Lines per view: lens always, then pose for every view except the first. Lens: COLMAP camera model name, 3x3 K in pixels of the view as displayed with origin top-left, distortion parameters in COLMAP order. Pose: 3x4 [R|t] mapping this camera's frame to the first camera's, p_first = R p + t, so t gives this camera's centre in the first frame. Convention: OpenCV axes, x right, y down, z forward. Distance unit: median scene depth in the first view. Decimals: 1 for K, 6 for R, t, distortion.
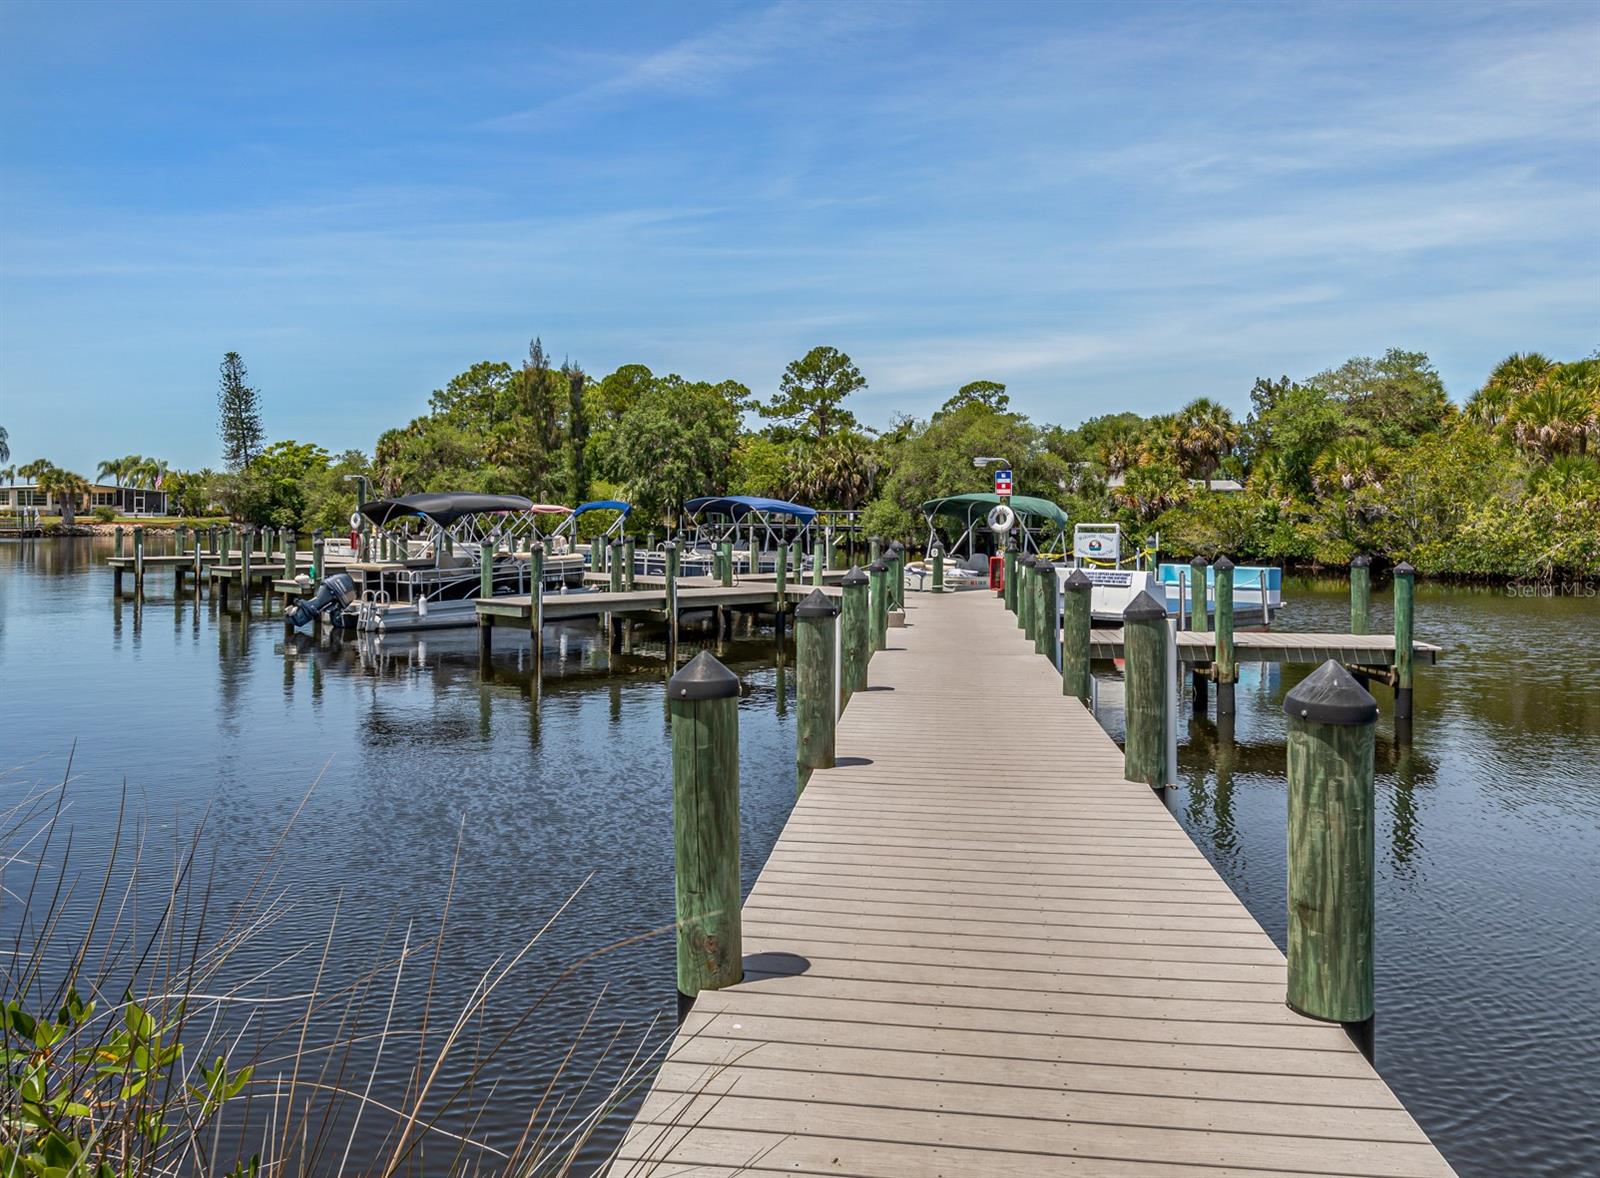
lens RADIAL K [[1126.0, 0, 800.0], [0, 1126.0, 589.0], [0, 0, 1]] dist [-0.006280, -0.001651]
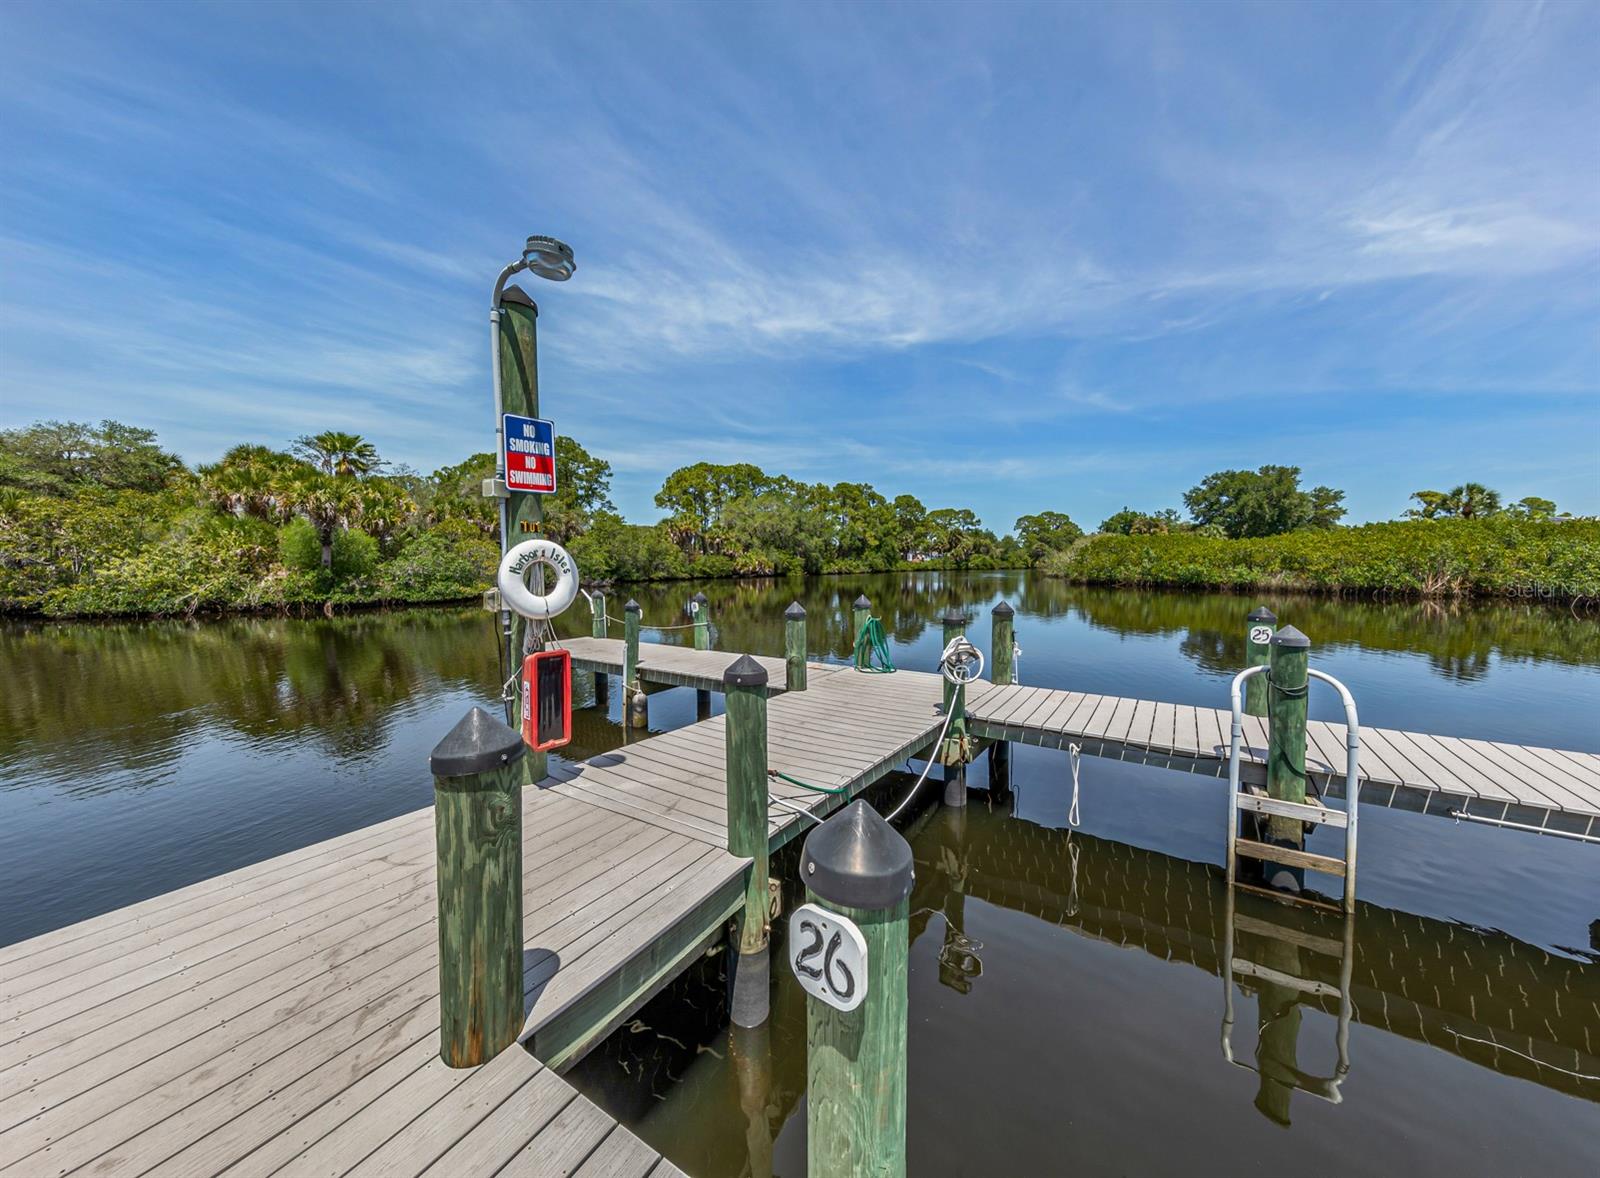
lens RADIAL K [[529.6, 0, 794.8], [0, 529.6, 557.5], [0, 0, 1]] dist [-0.001242, -0.000157]
pose [[0.417041, -0.001910, 0.908886, 0.201106], [0.066844, 0.997354, -0.028575, -0.004014], [-0.906427, 0.072670, 0.416065, 0.077235]]
